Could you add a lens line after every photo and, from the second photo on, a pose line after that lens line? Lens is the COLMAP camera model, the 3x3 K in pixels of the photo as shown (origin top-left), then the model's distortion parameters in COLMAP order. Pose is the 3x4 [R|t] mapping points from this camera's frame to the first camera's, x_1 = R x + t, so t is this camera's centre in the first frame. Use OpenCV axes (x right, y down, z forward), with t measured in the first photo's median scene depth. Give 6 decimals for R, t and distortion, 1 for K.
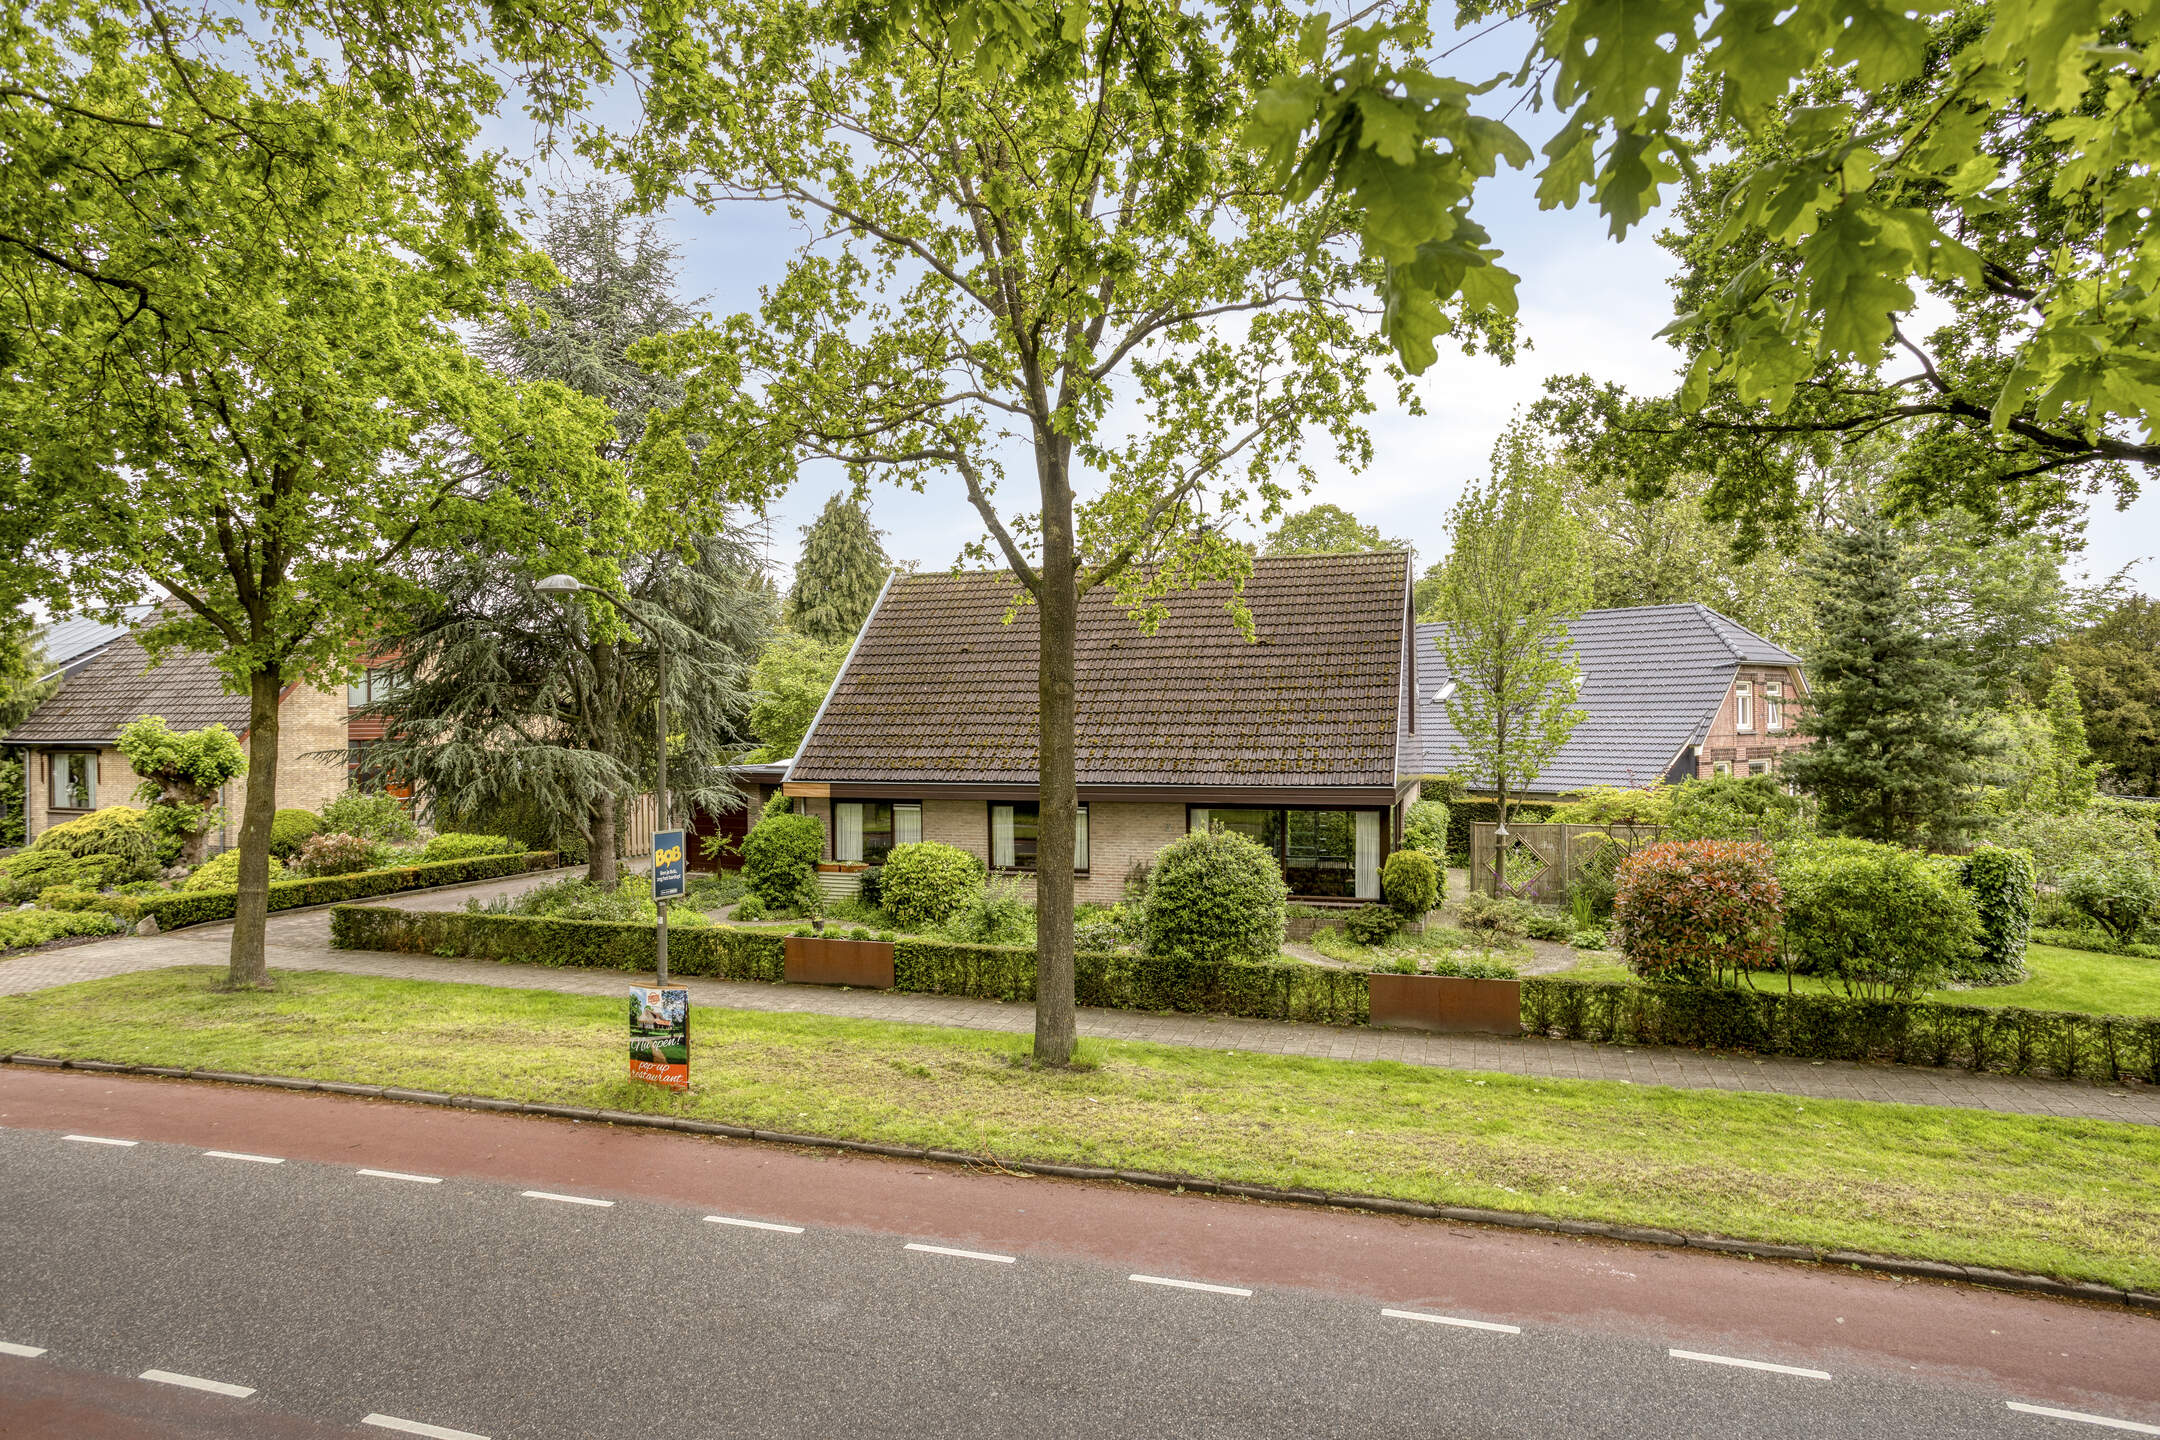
lens RADIAL K [[1271.3, 0, 1074.5], [0, 1271.3, 707.3], [0, 0, 1]] dist [-0.046499, 0.041576]
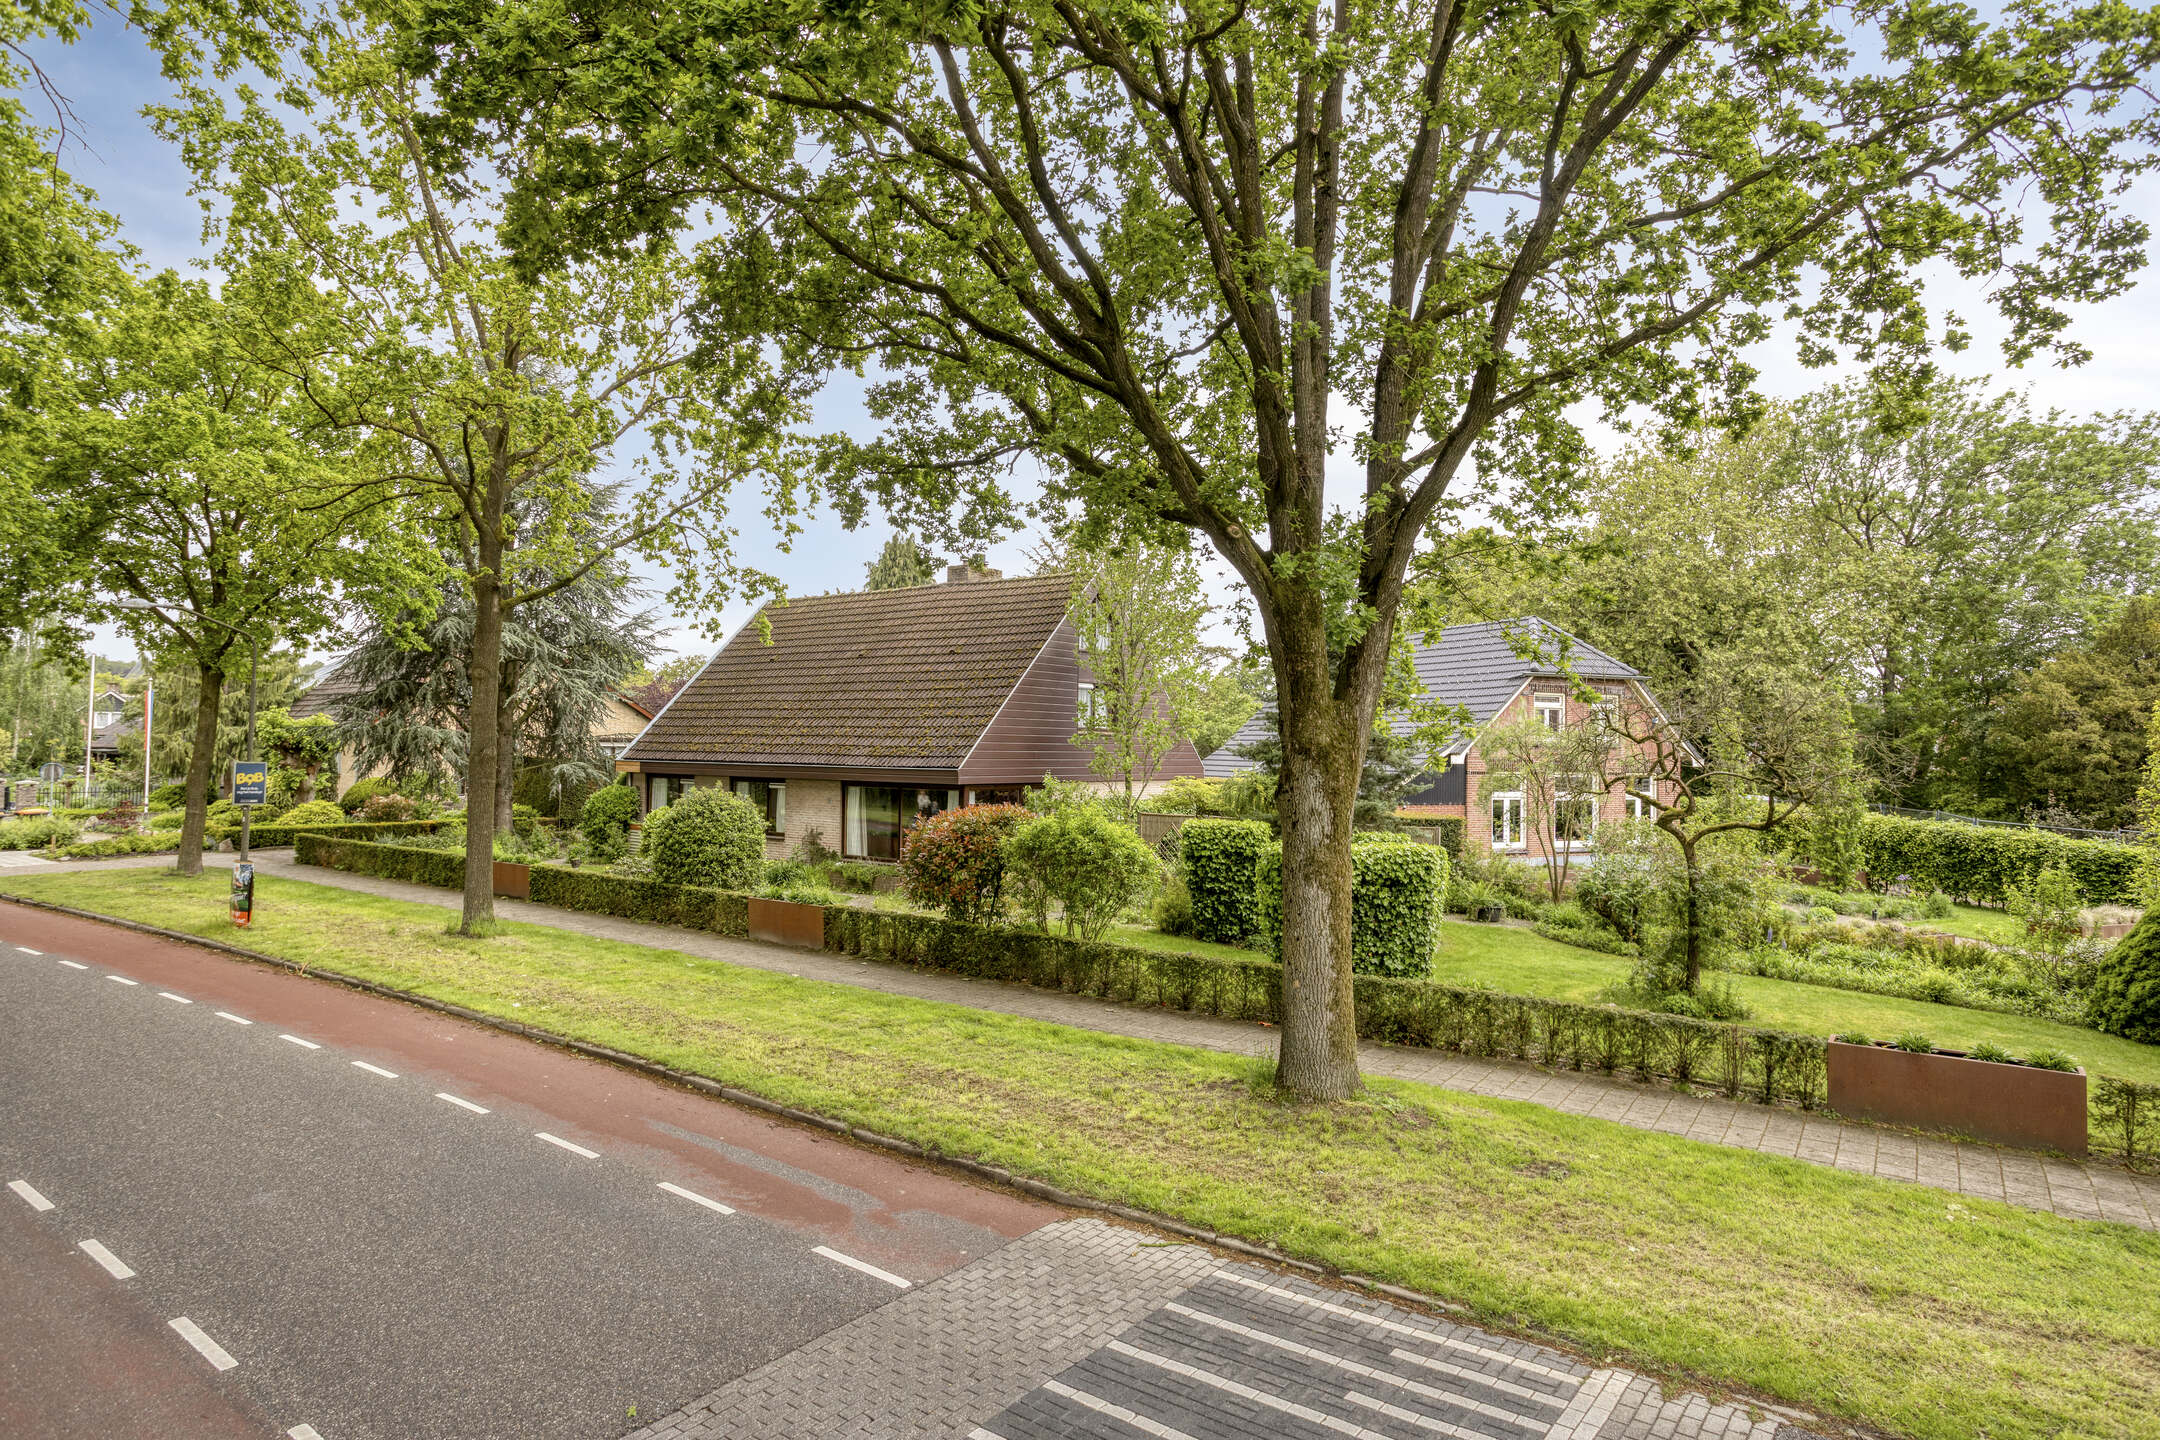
lens RADIAL K [[1271.3, 0, 1074.5], [0, 1271.3, 707.3], [0, 0, 1]] dist [-0.046499, 0.041576]
pose [[0.948148, 0.010044, -0.317669, 0.911912], [-0.018701, 0.999532, -0.024216, 0.039724], [0.317277, 0.028901, 0.947892, -0.115193]]
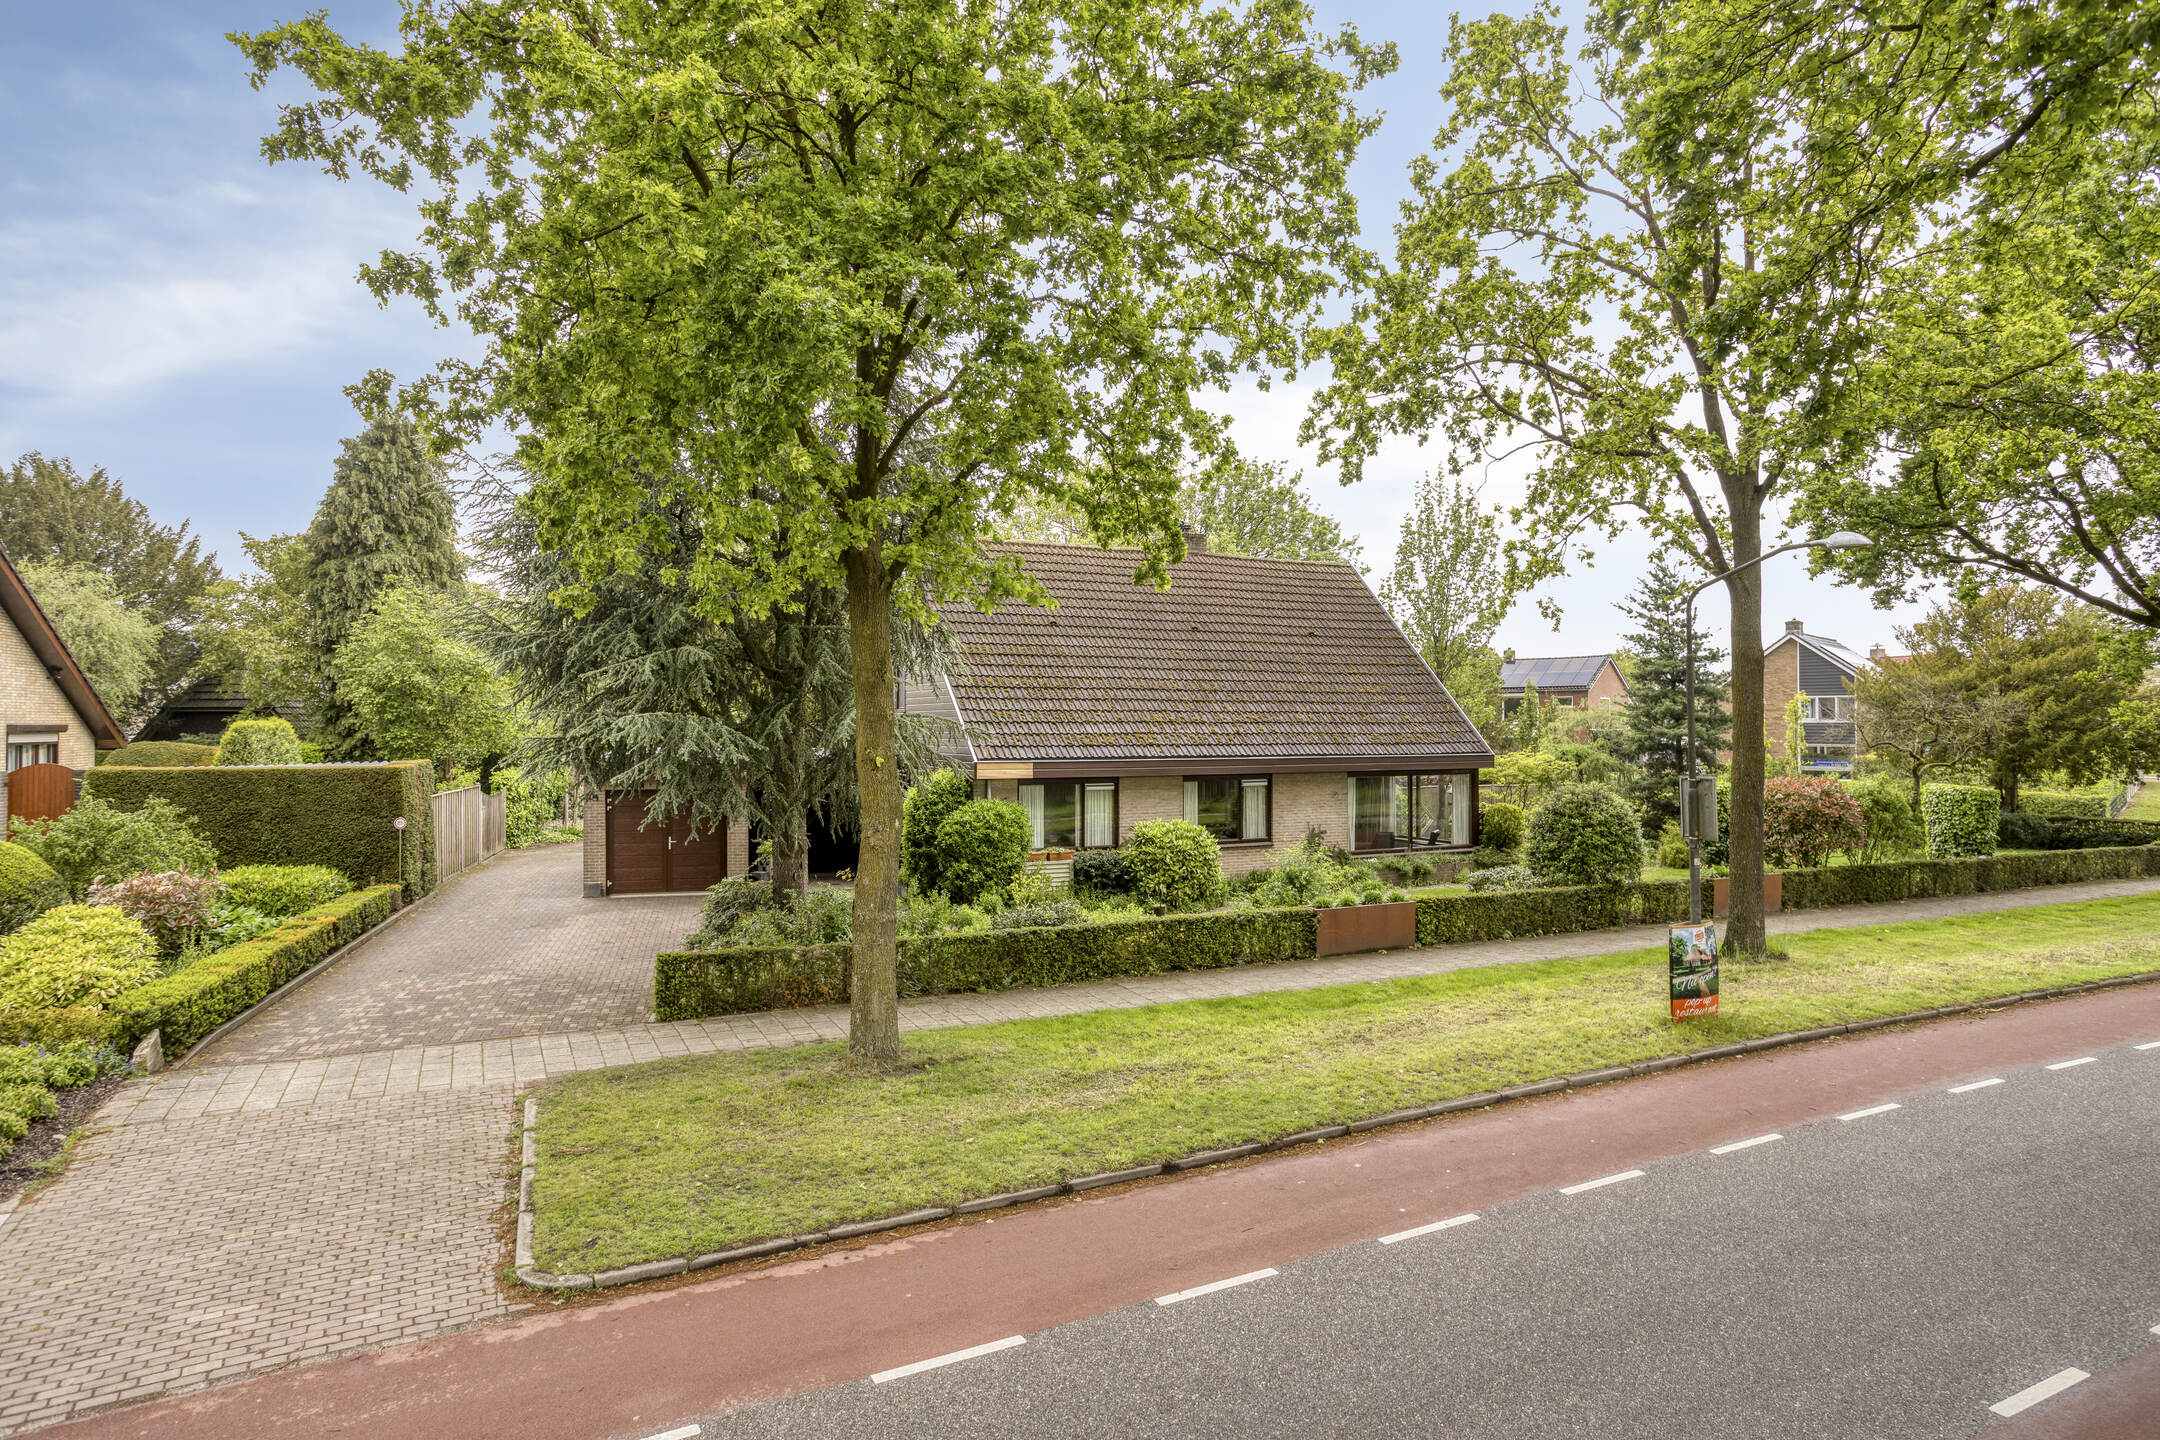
lens RADIAL K [[1271.3, 0, 1074.5], [0, 1271.3, 707.3], [0, 0, 1]] dist [-0.046499, 0.041576]
pose [[0.704971, 0.015746, 0.709062, -1.144392], [-0.009702, 0.999874, -0.012558, 0.046011], [-0.709170, 0.001974, 0.705035, 0.497920]]
